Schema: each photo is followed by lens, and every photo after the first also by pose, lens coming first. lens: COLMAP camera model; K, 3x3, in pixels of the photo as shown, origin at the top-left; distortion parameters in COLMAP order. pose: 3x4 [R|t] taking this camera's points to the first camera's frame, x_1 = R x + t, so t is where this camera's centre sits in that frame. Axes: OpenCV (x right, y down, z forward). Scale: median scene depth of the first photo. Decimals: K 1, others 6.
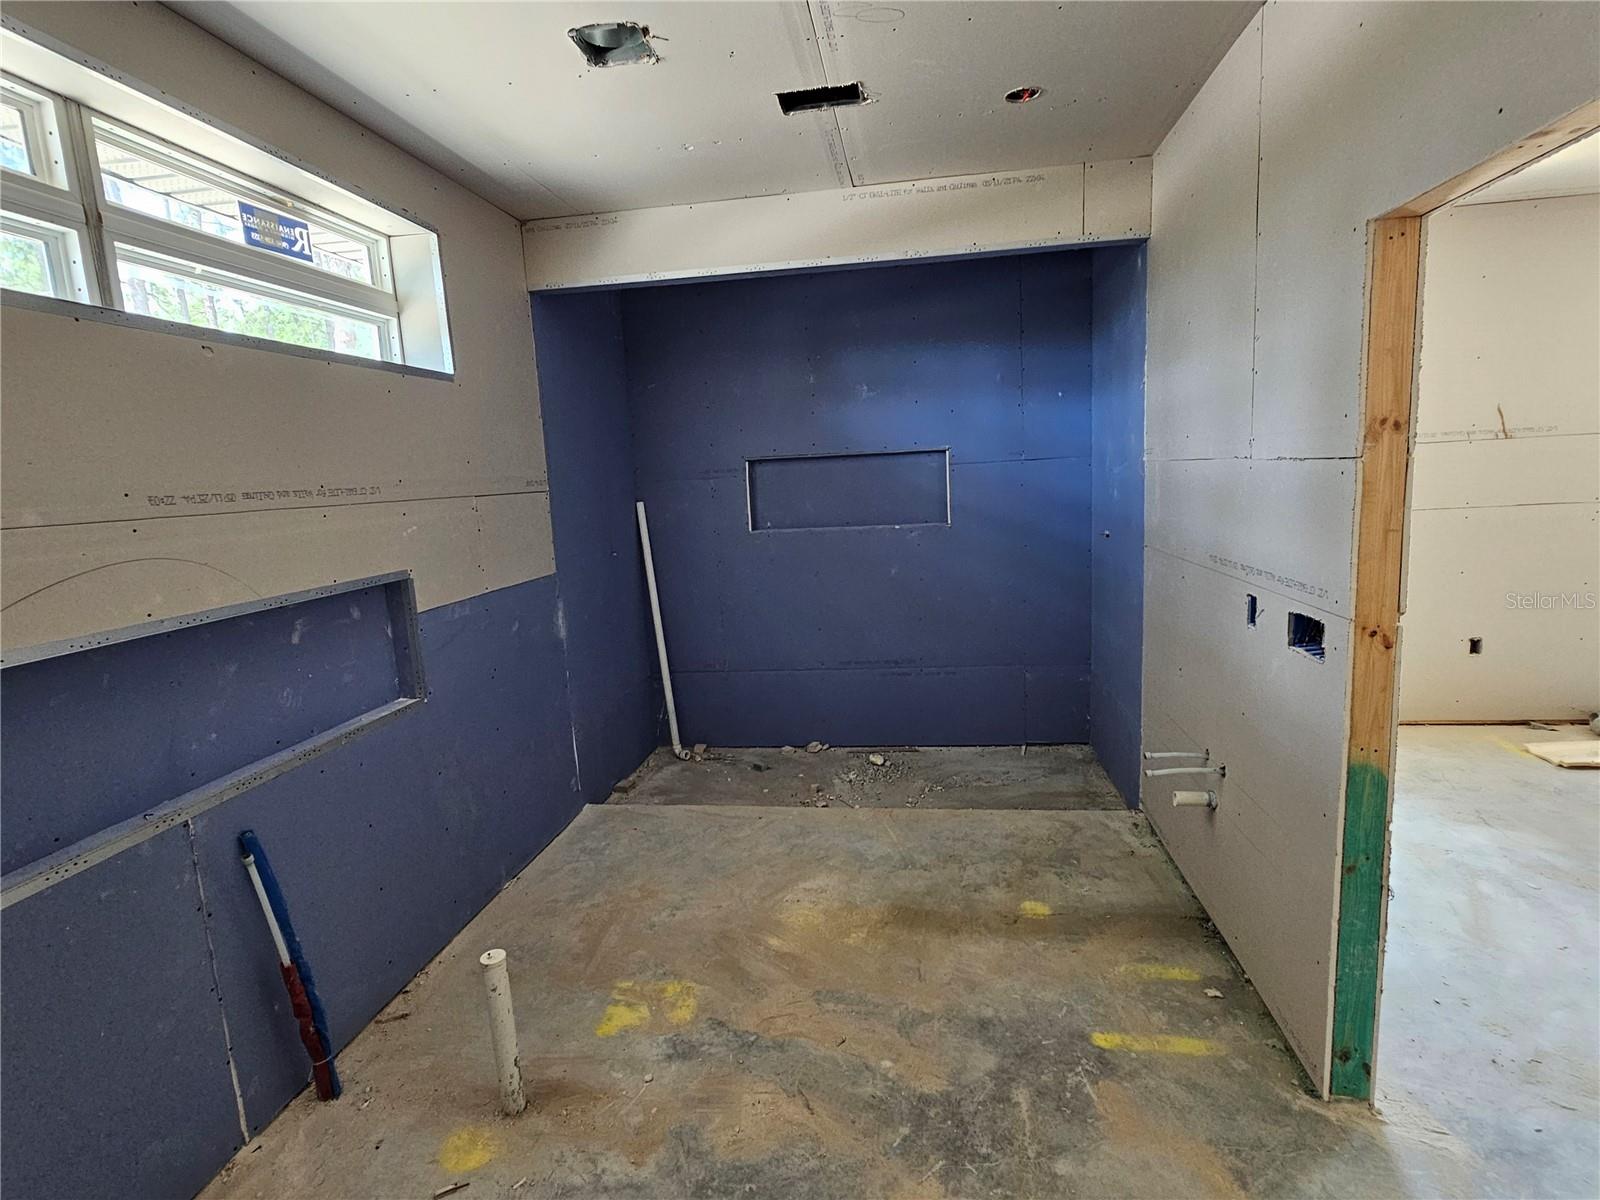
lens RADIAL K [[805.1, 0, 800.0], [0, 805.1, 600.0], [0, 0, 1]] dist [-0.004603, -0.000572]
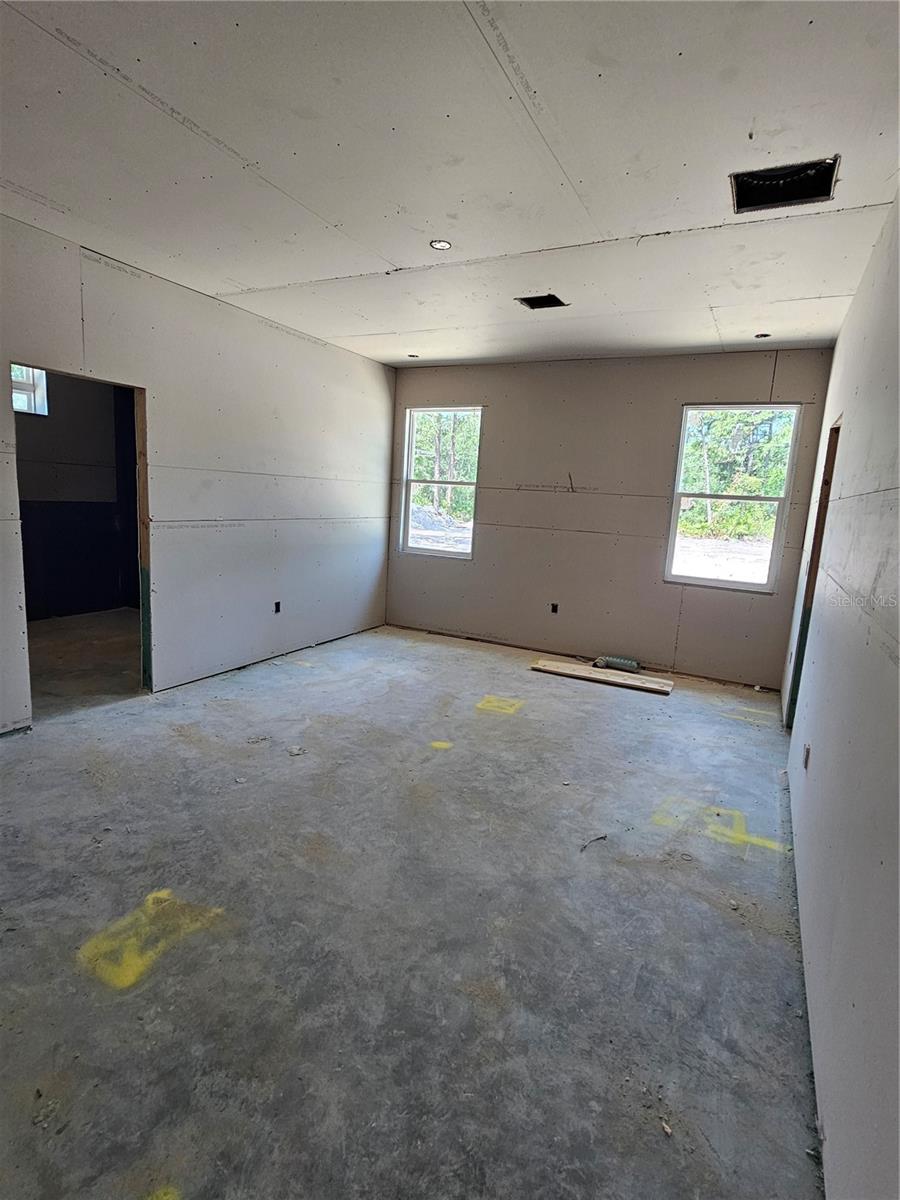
lens RADIAL K [[603.8, 0, 450.0], [0, 603.8, 600.0], [0, 0, 1]] dist [-0.004603, -0.000572]
pose [[0.941114, 0.158211, -0.298786, 1.554179], [-0.156041, 0.987256, 0.031265, 0.051492], [0.299925, 0.017200, 0.953808, -0.497908]]
